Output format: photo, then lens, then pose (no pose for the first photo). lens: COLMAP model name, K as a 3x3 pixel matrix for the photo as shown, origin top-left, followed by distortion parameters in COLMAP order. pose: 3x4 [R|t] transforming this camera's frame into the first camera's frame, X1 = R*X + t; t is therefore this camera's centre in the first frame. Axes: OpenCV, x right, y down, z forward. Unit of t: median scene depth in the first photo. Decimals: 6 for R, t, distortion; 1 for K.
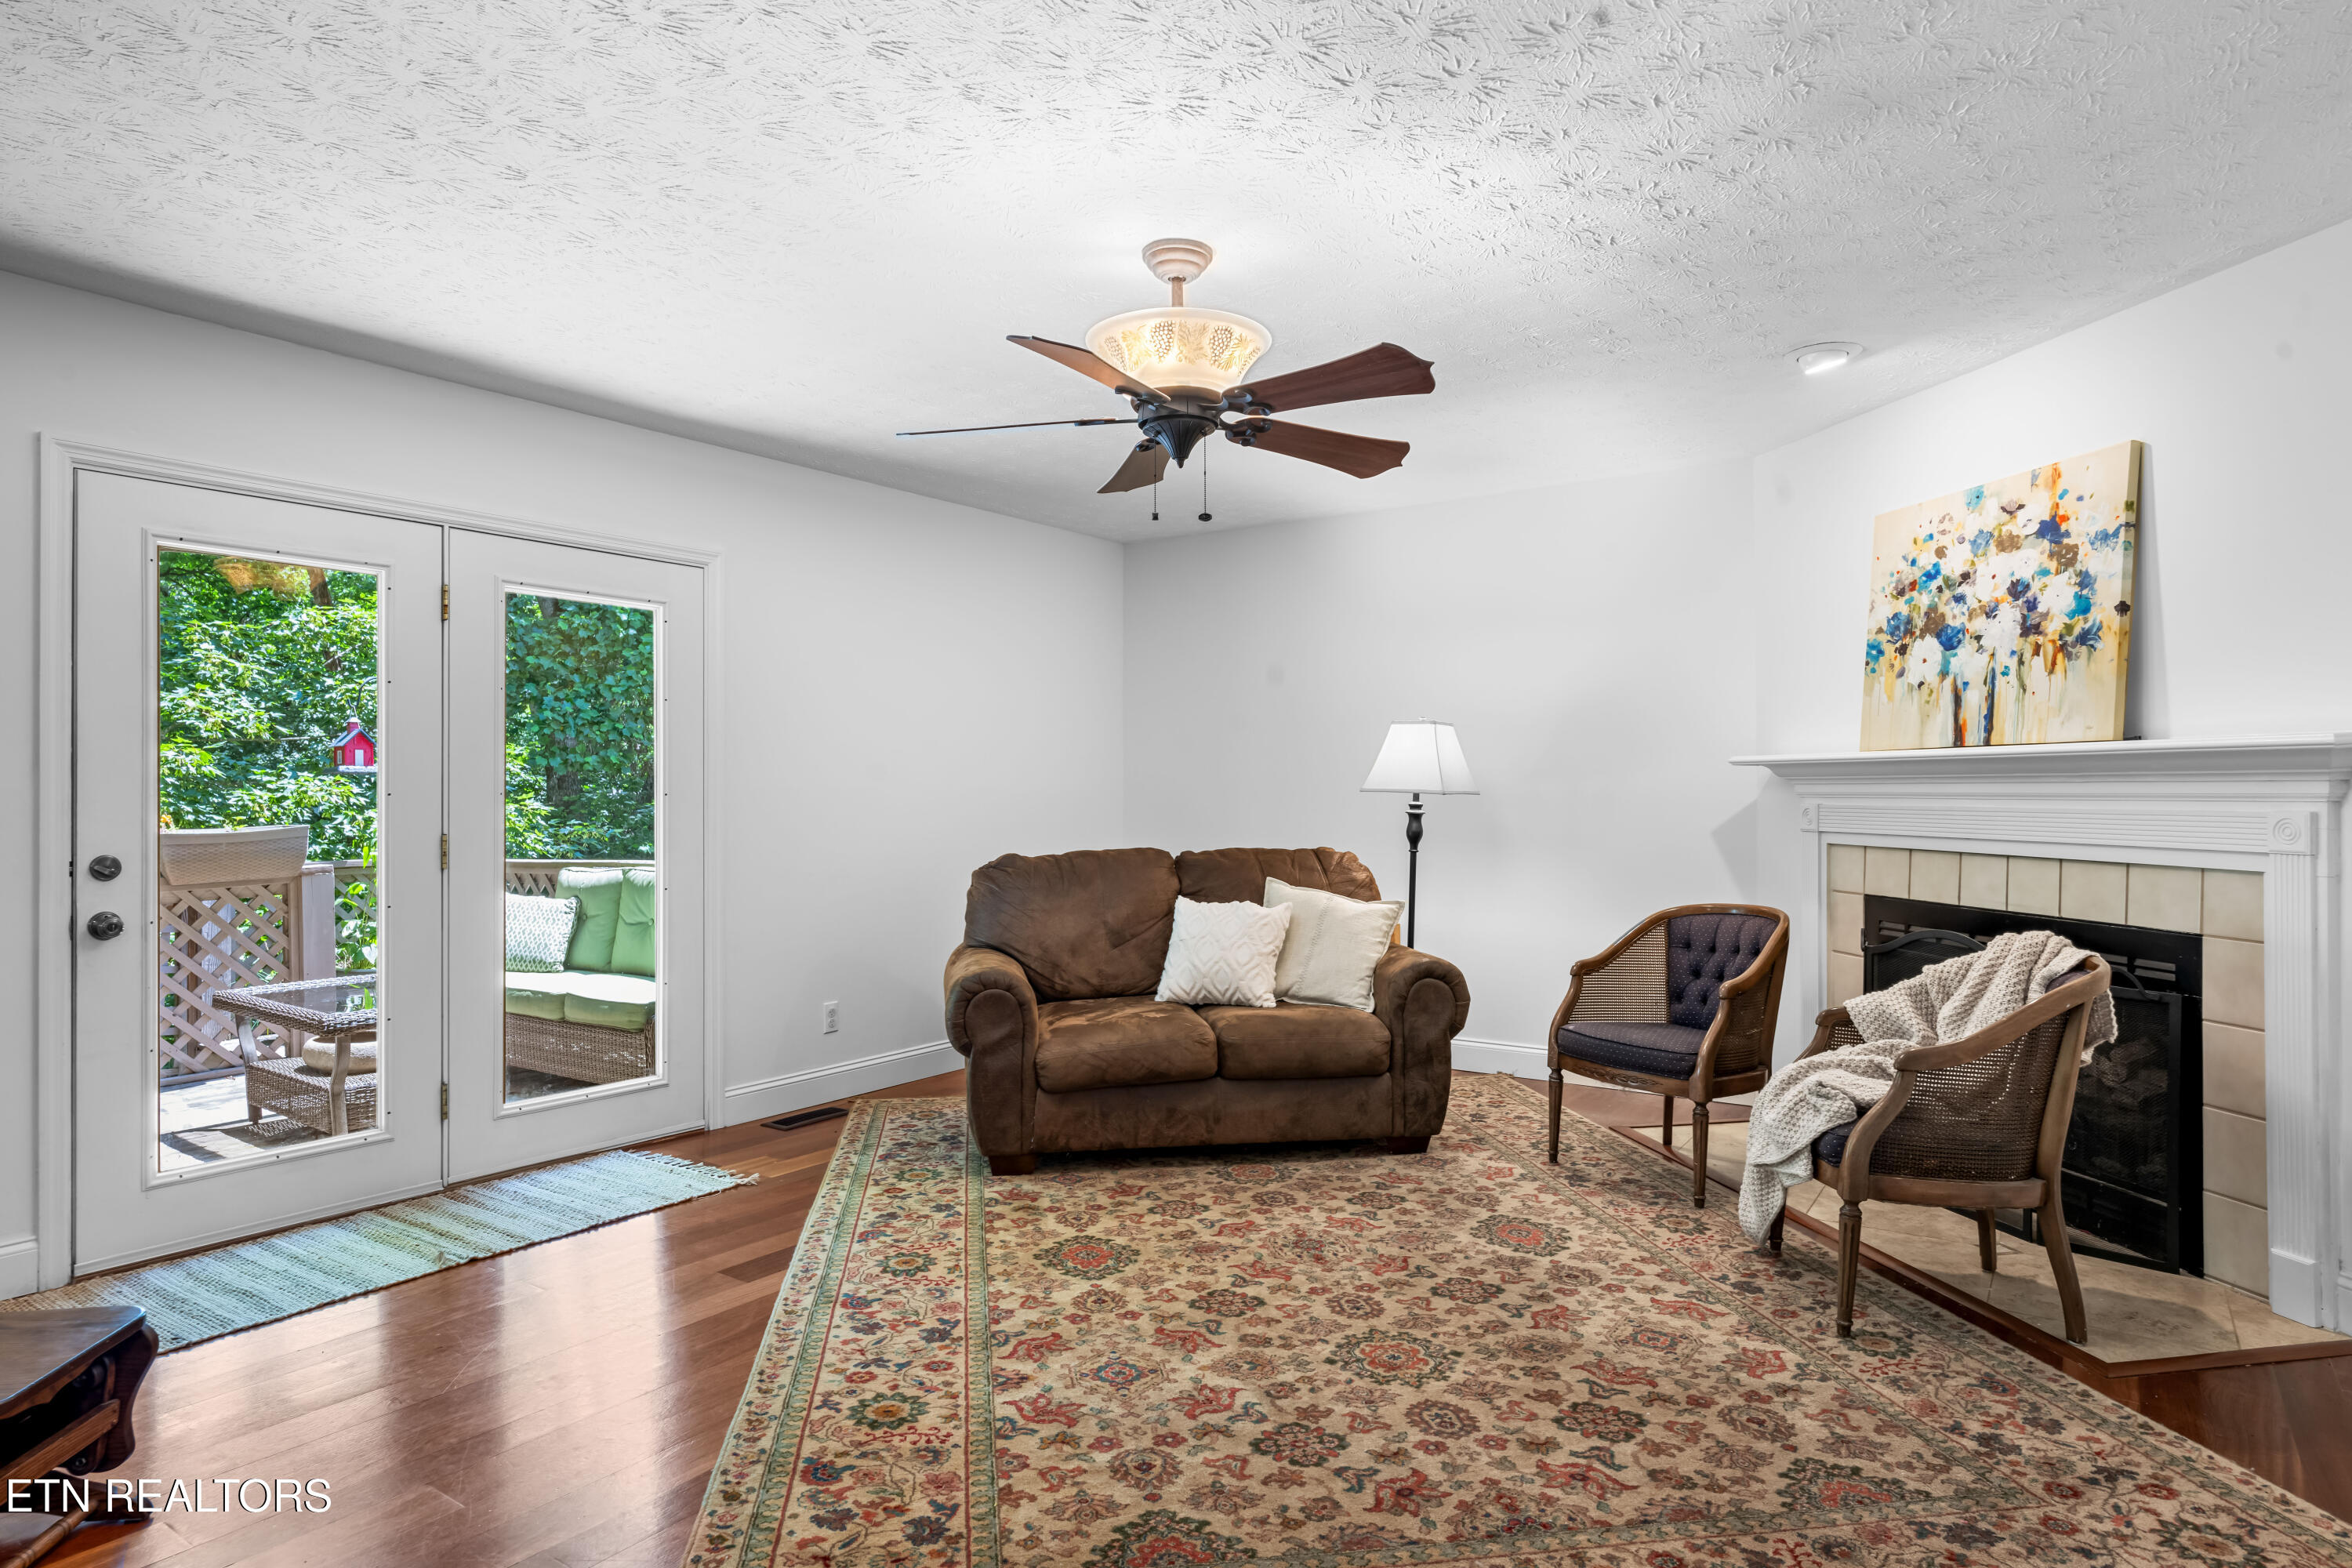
lens RADIAL K [[1349.1, 0, 1158.9], [0, 1349.1, 786.5], [0, 0, 1]] dist [-0.001086, 0.002036]
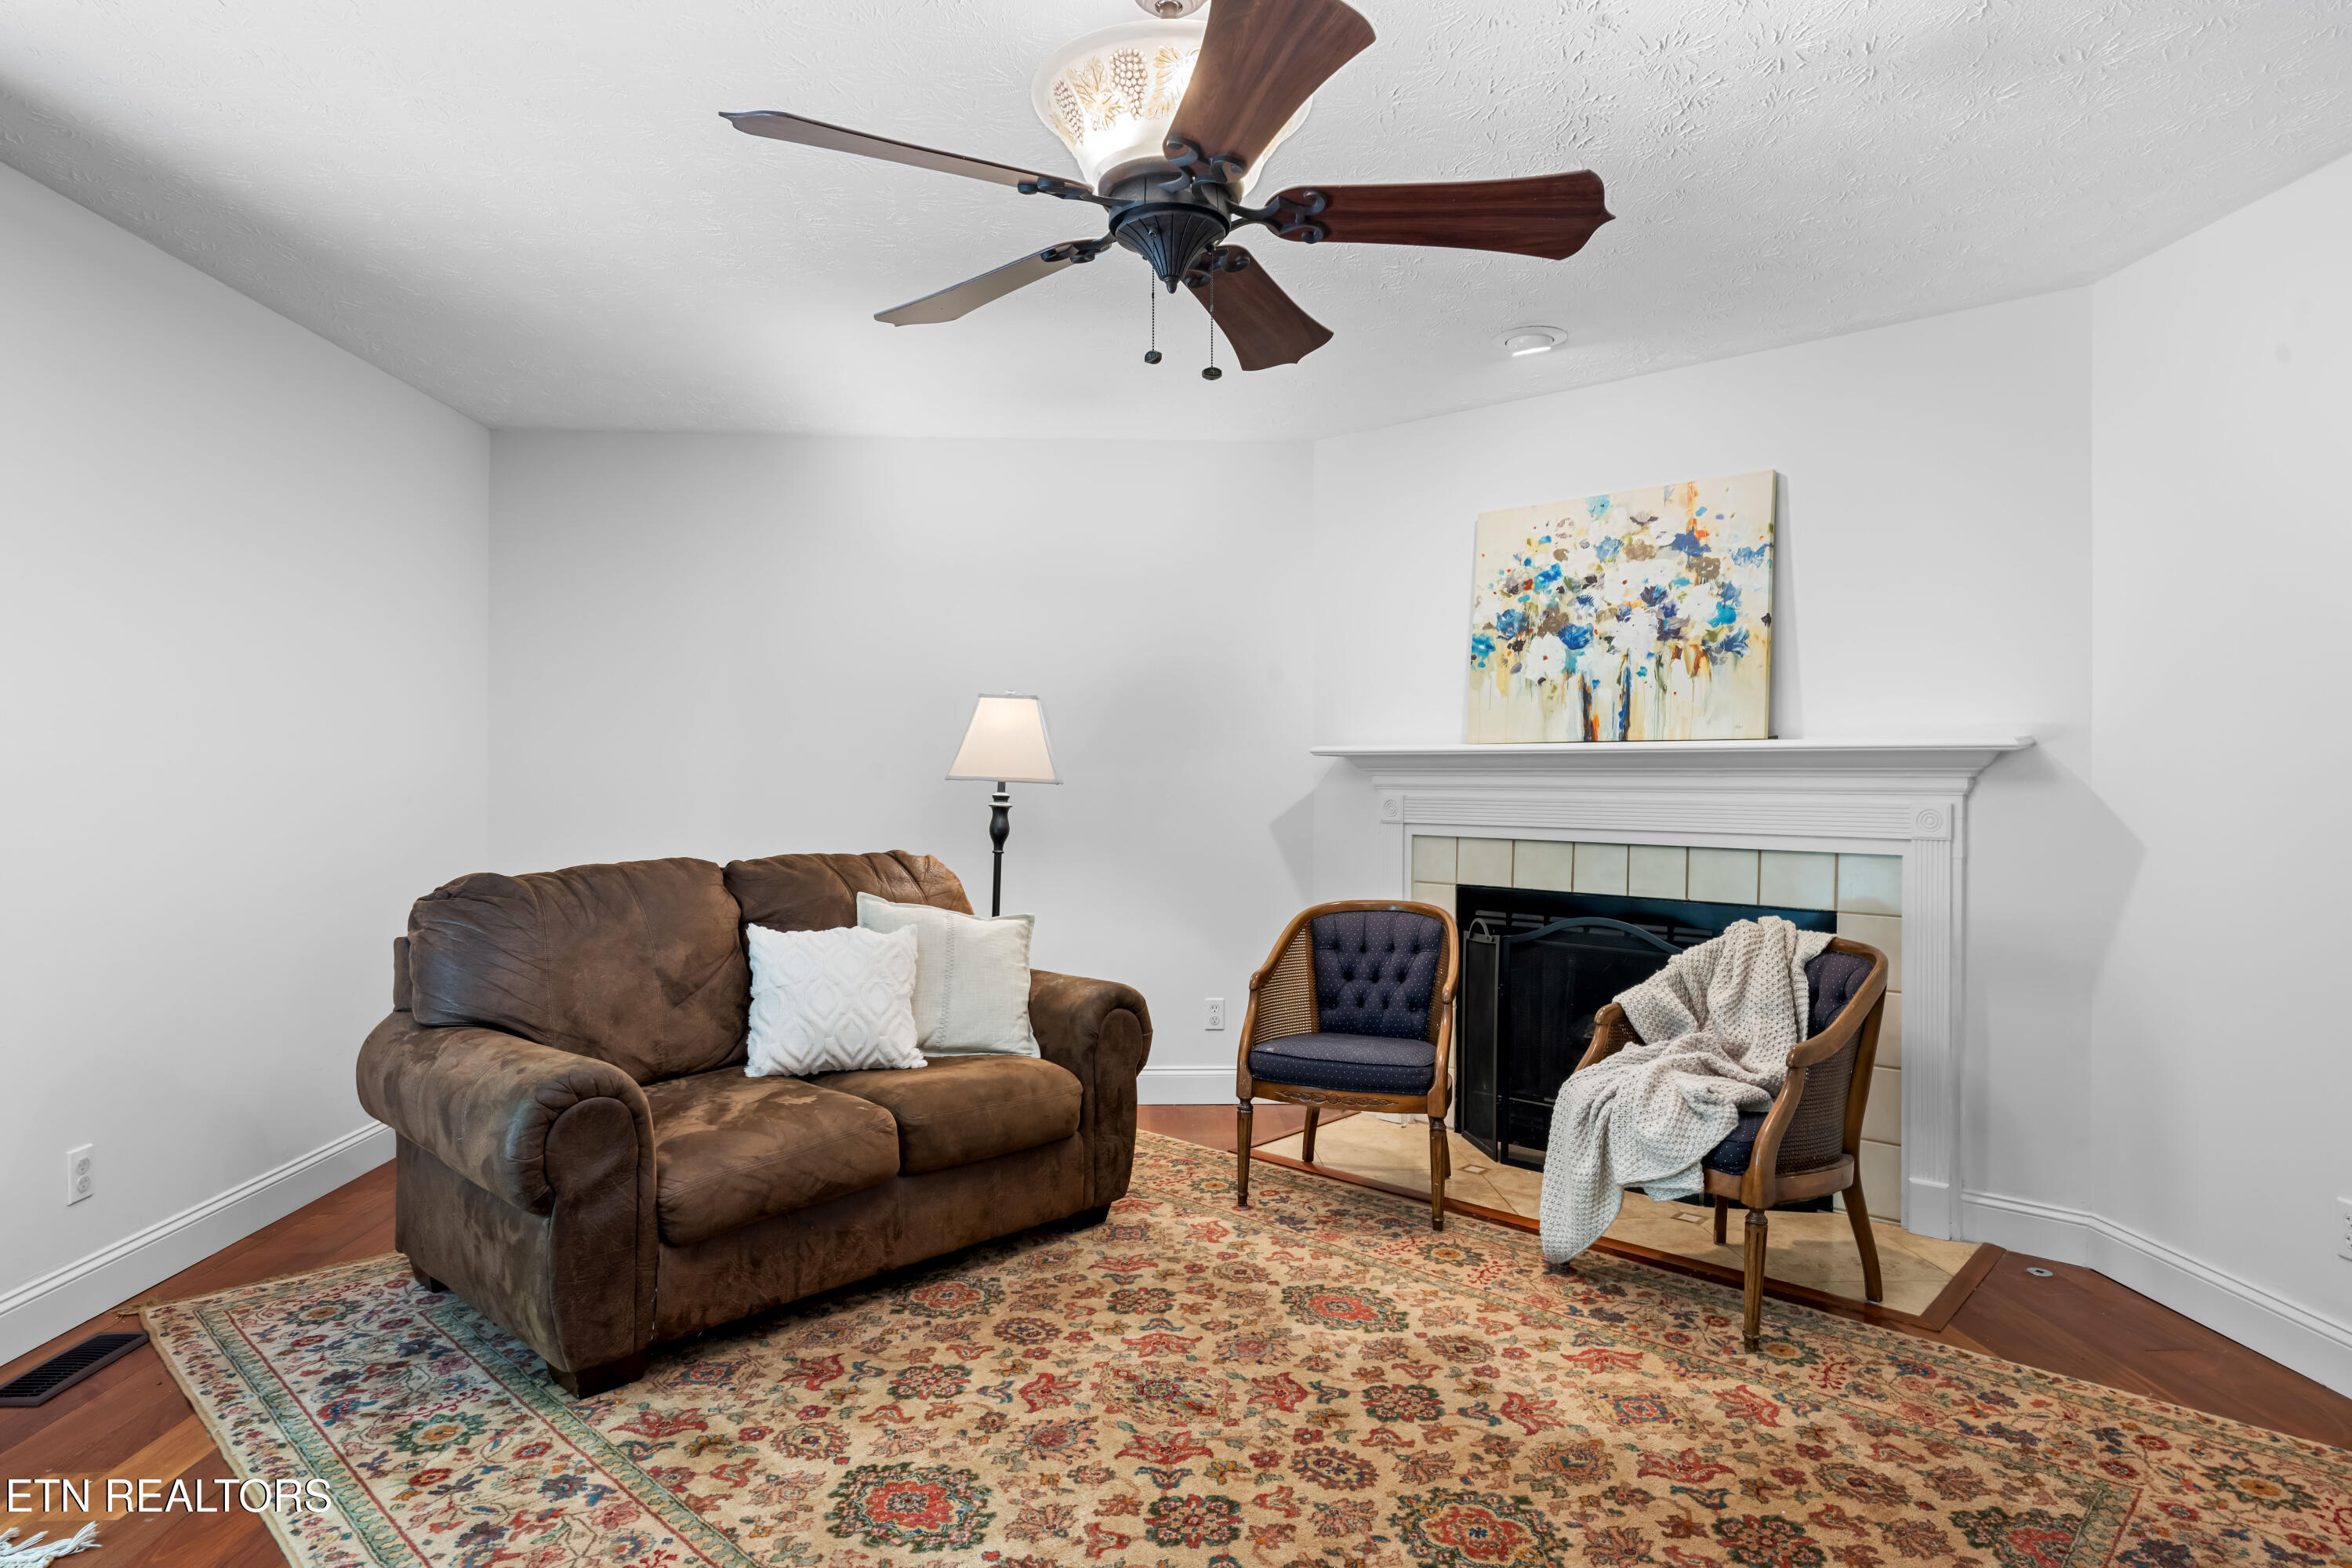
lens RADIAL K [[1349.1, 0, 1184.0], [0, 1349.1, 787.3], [0, 0, 1]] dist [-0.001086, 0.002036]
pose [[0.788788, 0.003441, 0.614656, -0.289031], [-0.009535, 0.999932, 0.006639, 0.002114], [-0.614591, -0.011098, 0.788768, 0.351438]]
